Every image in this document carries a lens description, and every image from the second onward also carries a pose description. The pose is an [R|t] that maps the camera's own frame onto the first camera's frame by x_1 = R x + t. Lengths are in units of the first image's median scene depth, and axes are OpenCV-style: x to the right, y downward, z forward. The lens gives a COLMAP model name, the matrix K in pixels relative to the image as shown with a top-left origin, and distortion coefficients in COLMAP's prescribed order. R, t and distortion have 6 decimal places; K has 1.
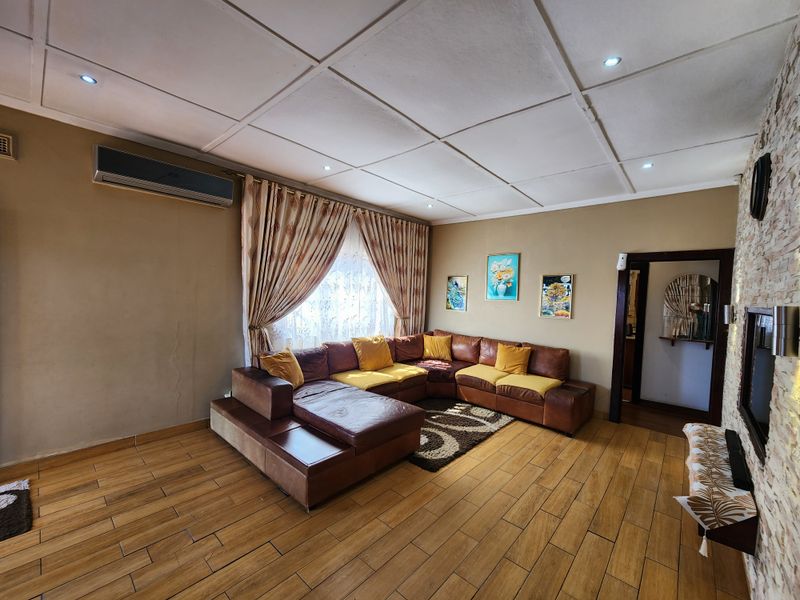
lens RADIAL K [[325.8, 0, 401.2], [0, 325.8, 302.8], [0, 0, 1]] dist [0.005815, -0.001996]
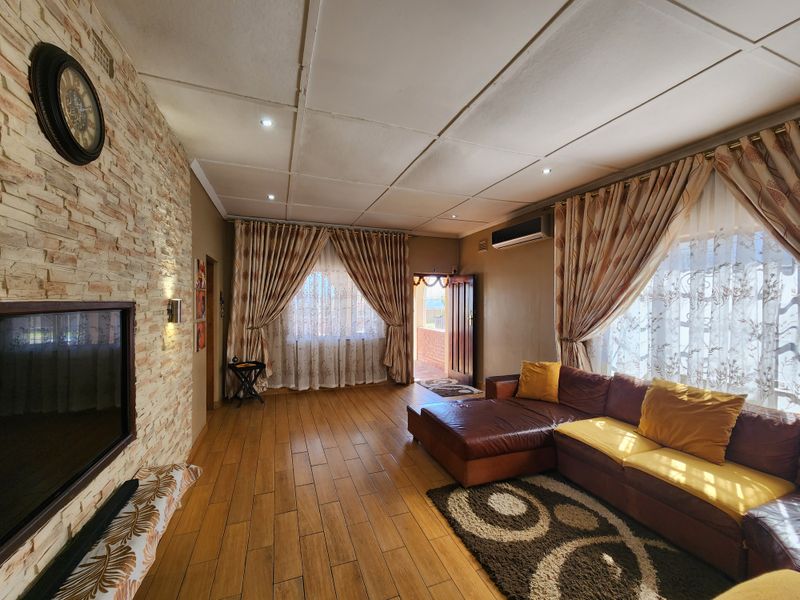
lens RADIAL K [[325.8, 0, 399.6], [0, 325.8, 301.3], [0, 0, 1]] dist [0.005815, -0.001996]
pose [[-0.465351, -0.038274, -0.884298, 0.688972], [-0.048632, 0.998661, -0.017632, -0.003437], [0.883789, 0.034800, -0.466589, 0.947910]]
